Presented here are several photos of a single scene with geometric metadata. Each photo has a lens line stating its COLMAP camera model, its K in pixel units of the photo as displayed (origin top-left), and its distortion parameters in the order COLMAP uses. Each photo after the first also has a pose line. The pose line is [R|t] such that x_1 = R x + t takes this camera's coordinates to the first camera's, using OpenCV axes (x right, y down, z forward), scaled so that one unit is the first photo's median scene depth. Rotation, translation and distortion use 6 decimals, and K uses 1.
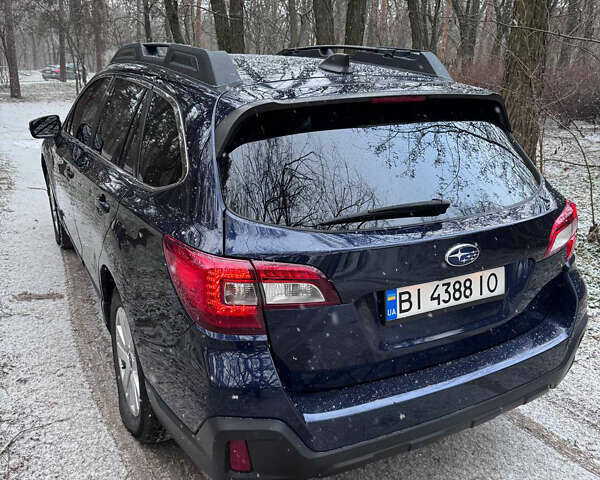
lens RADIAL K [[487.5, 0, 272.0], [0, 487.5, 238.6], [0, 0, 1]] dist [0.009032, -0.004696]
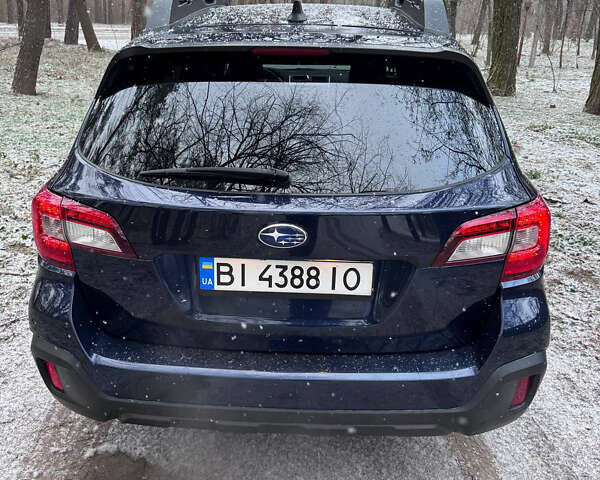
lens RADIAL K [[400.0, 0, 299.2], [0, 400.0, 239.5], [0, 0, 1]] dist [-0.001458, -0.001536]
pose [[0.903232, 0.202248, -0.378508, 0.665565], [-0.162295, 0.977463, 0.135003, -0.056541], [0.397282, -0.060509, 0.915700, 0.375733]]
